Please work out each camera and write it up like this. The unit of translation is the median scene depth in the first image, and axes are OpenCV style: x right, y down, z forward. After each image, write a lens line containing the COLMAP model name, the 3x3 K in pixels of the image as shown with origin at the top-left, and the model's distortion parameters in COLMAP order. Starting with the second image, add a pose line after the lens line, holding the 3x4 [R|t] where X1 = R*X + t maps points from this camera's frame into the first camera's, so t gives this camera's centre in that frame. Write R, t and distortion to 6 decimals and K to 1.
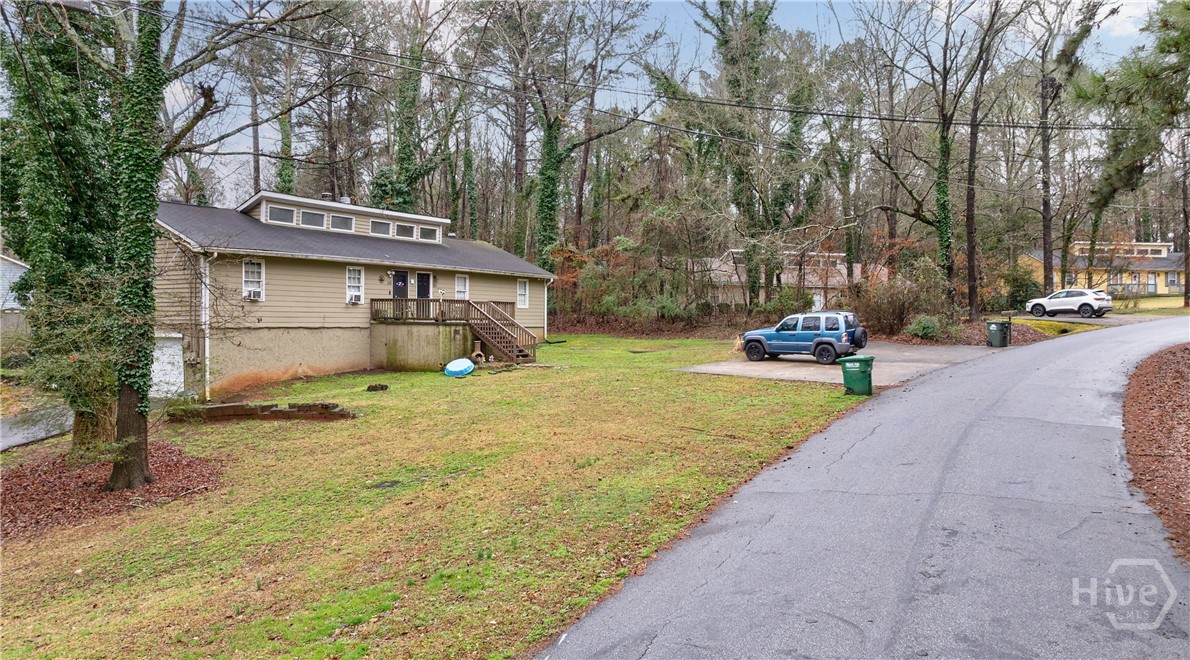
lens RADIAL K [[895.7, 0, 593.0], [0, 895.7, 328.2], [0, 0, 1]] dist [-0.023138, 0.000368]
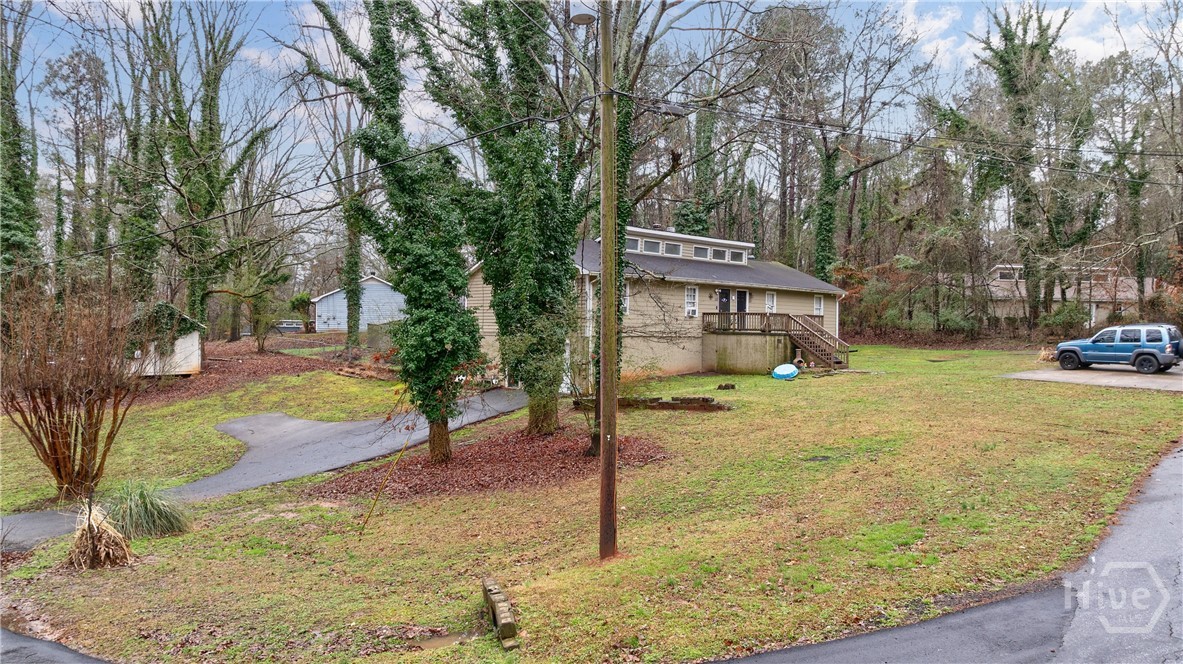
lens RADIAL K [[829.0, 0, 586.1], [0, 829.0, 331.2], [0, 0, 1]] dist [-0.024901, -0.002942]
pose [[0.964480, 0.004809, -0.264113, -0.105082], [-0.007412, 0.999933, -0.008860, 0.002586], [0.264053, 0.010503, 0.964451, -0.100063]]
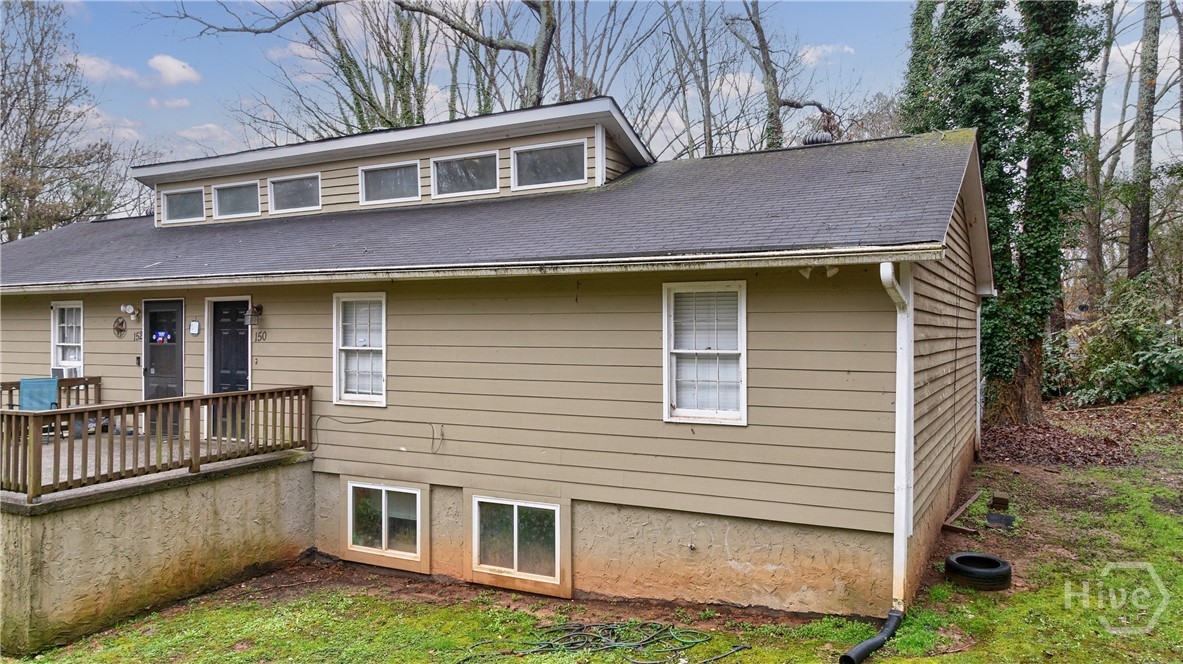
lens RADIAL K [[829.0, 0, 596.6], [0, 829.0, 327.9], [0, 0, 1]] dist [-0.024901, -0.002942]
pose [[0.061700, -0.002278, -0.998092, 0.137801], [-0.001346, 0.999996, -0.002365, -0.053649], [0.998094, 0.001489, 0.061697, 1.180502]]
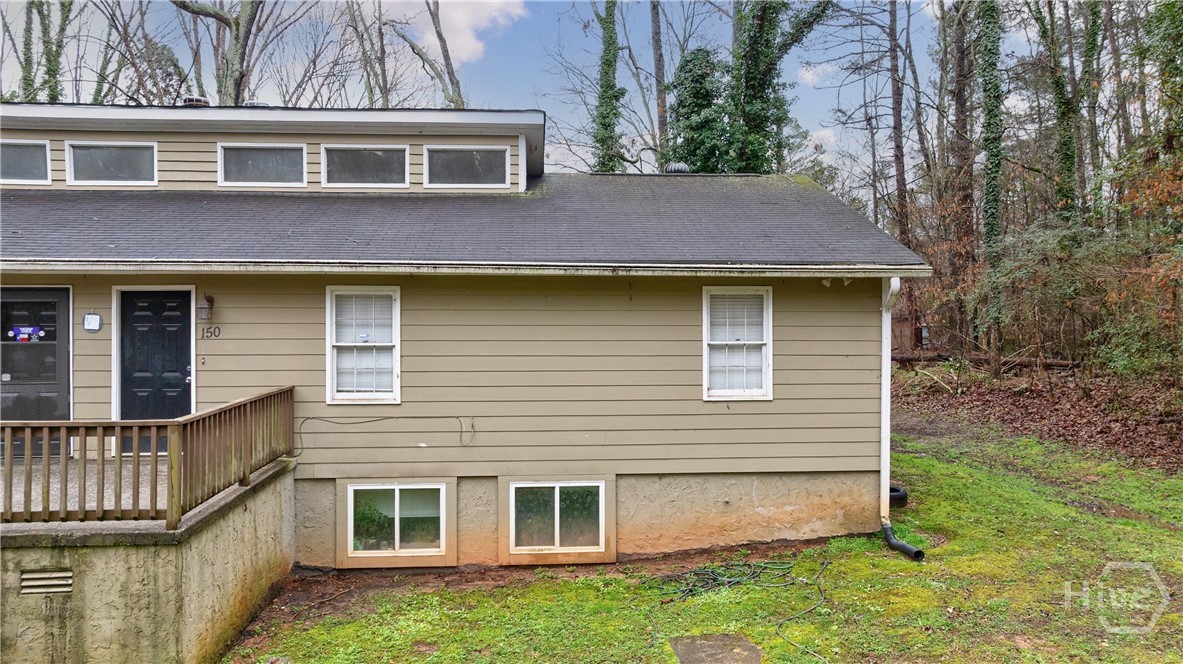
lens RADIAL K [[829.0, 0, 591.6], [0, 829.0, 333.5], [0, 0, 1]] dist [-0.024901, -0.002942]
pose [[0.581993, 0.002911, -0.813188, 0.112474], [-0.001019, 0.999995, 0.002851, -0.051458], [0.813193, -0.000831, 0.581994, 1.012964]]
